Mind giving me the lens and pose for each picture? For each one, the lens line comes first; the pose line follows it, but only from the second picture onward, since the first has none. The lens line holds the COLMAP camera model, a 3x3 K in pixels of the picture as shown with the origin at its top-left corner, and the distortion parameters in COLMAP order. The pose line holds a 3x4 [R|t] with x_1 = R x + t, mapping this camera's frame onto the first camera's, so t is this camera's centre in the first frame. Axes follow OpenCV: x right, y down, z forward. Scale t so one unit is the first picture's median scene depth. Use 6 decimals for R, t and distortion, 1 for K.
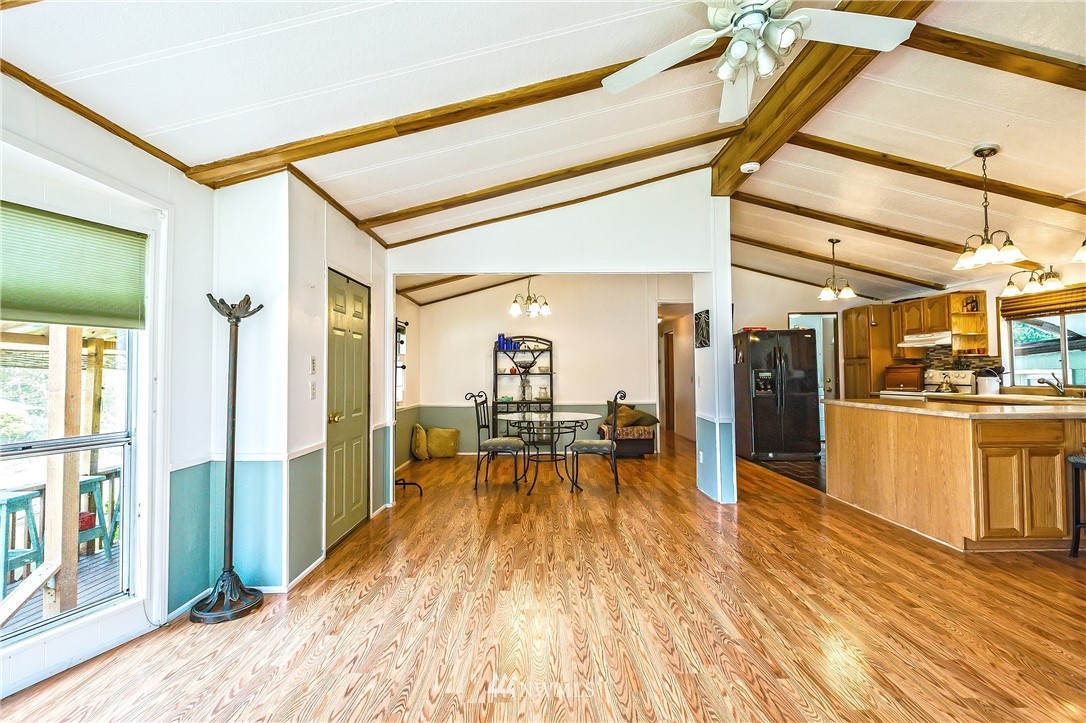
lens RADIAL K [[490.9, 0, 545.1], [0, 490.9, 357.9], [0, 0, 1]] dist [-0.002969, -0.000230]
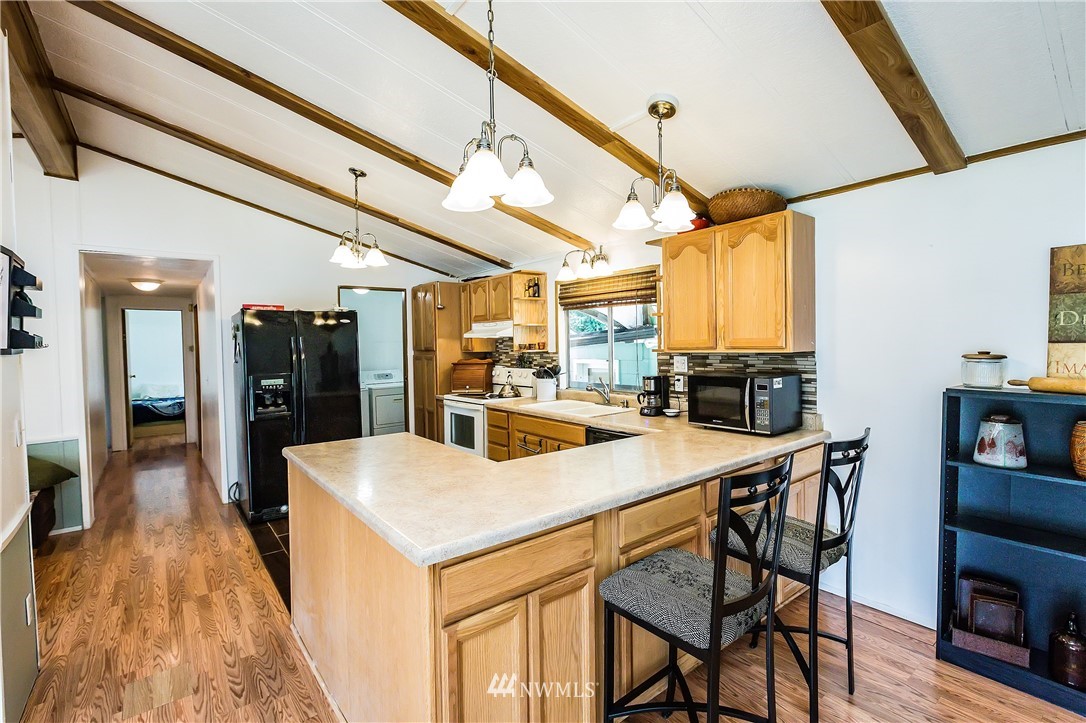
lens RADIAL K [[484.5, 0, 546.4], [0, 484.5, 355.2], [0, 0, 1]] dist [-0.000649, 0.000048]
pose [[0.785619, -0.020285, 0.618377, 0.391799], [-0.009485, 0.998950, 0.044819, -0.034804], [-0.618637, -0.041076, 0.784602, 0.353325]]
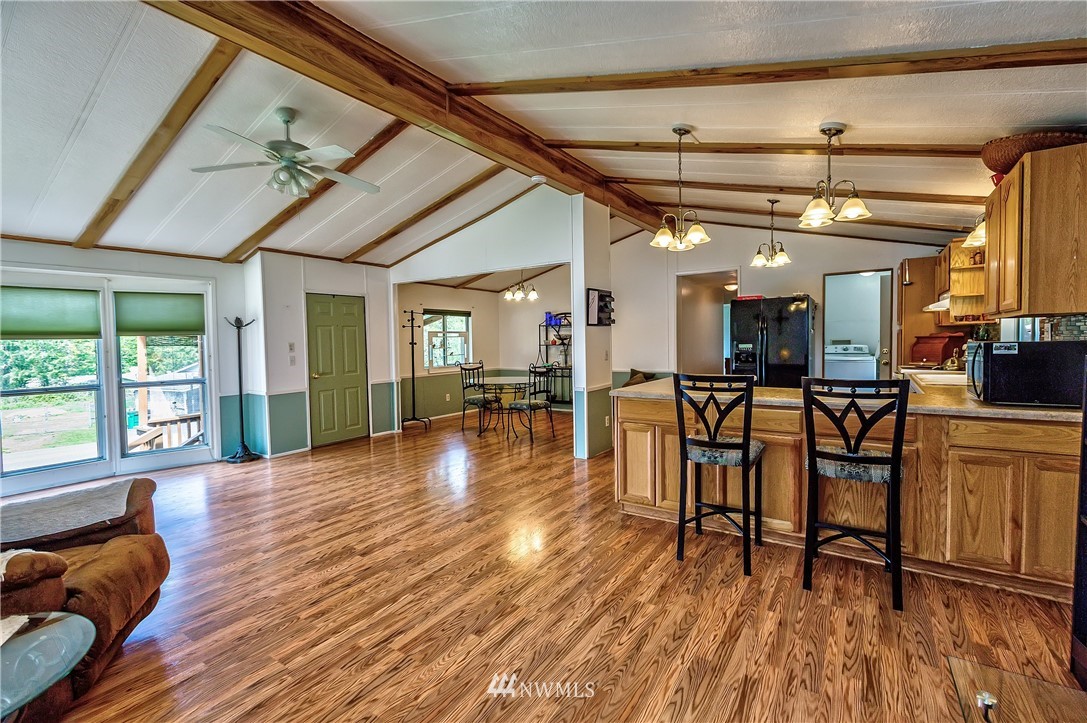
lens RADIAL K [[485.0, 0, 547.0], [0, 485.0, 355.2], [0, 0, 1]] dist [-0.000649, 0.000048]
pose [[0.825248, 0.009736, -0.564686, 0.756463], [0.031439, 0.997509, 0.063145, -0.023211], [0.563894, -0.069864, 0.822886, 0.003821]]
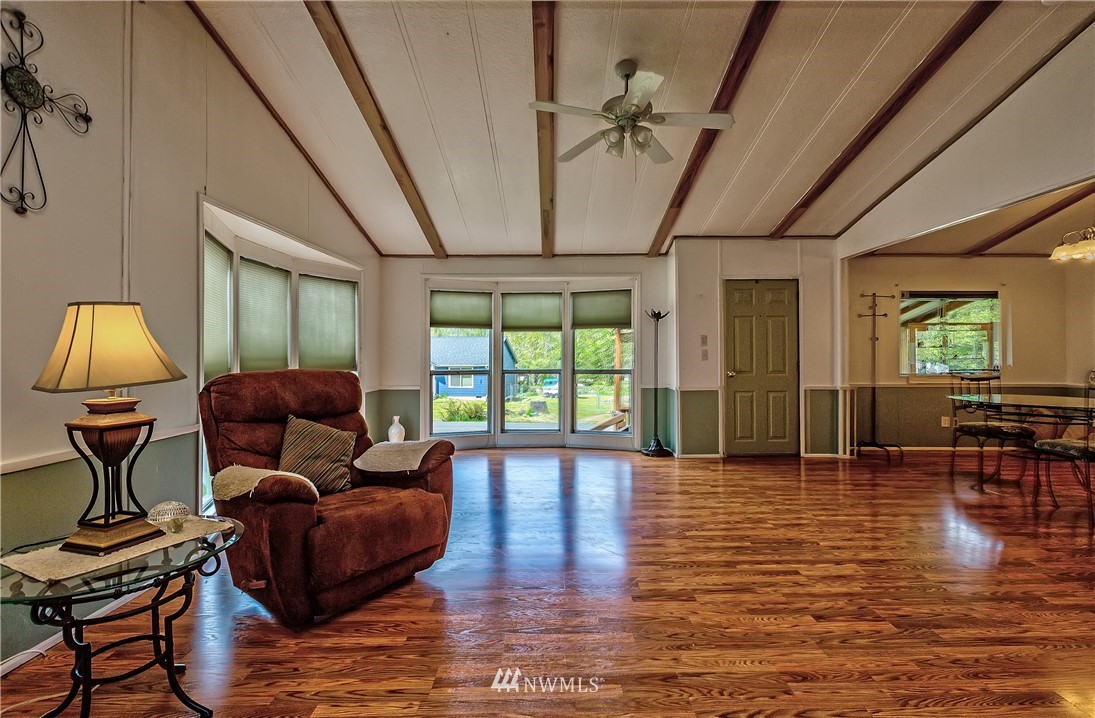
lens RADIAL K [[504.9, 0, 550.3], [0, 504.9, 349.9], [0, 0, 1]] dist [0.002429, 0.000310]
pose [[-0.004518, -0.000598, -0.999990, 0.707339], [0.035179, 0.999381, -0.000757, 0.016033], [0.999371, -0.035182, -0.004494, 0.247930]]
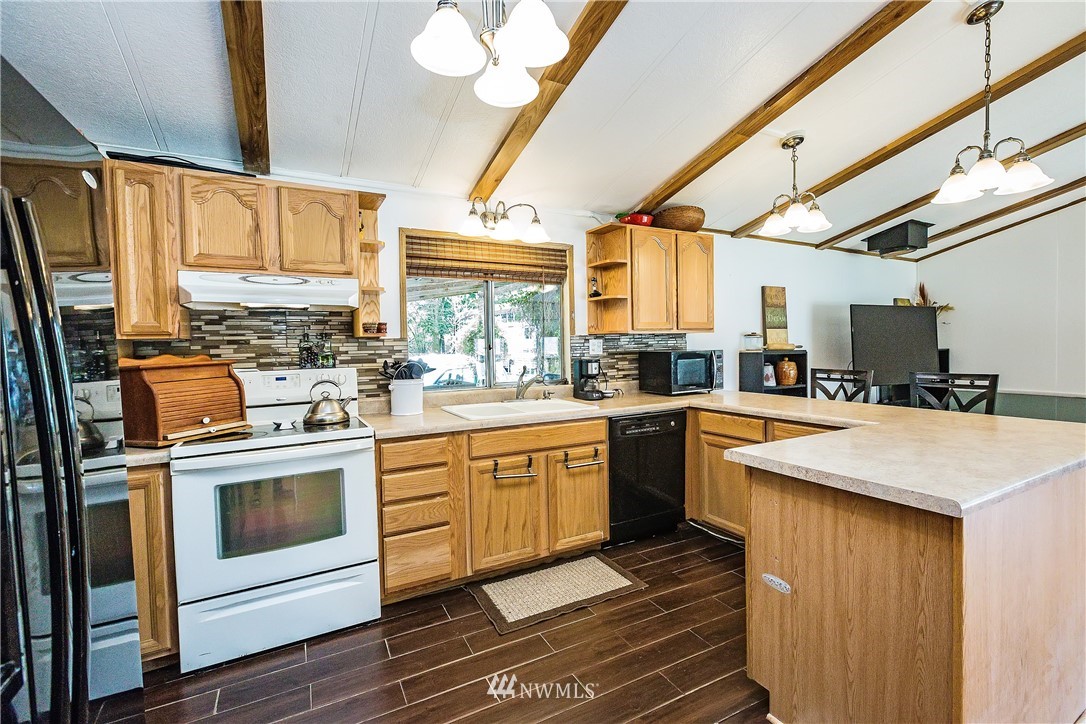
lens RADIAL K [[501.5, 0, 538.3], [0, 501.5, 356.9], [0, 0, 1]] dist [-0.016238, 0.000060]
pose [[-0.477795, -0.021571, 0.878207, 0.364139], [-0.014068, 0.999758, 0.016902, 0.005552], [-0.878359, -0.004279, -0.477982, 1.113708]]
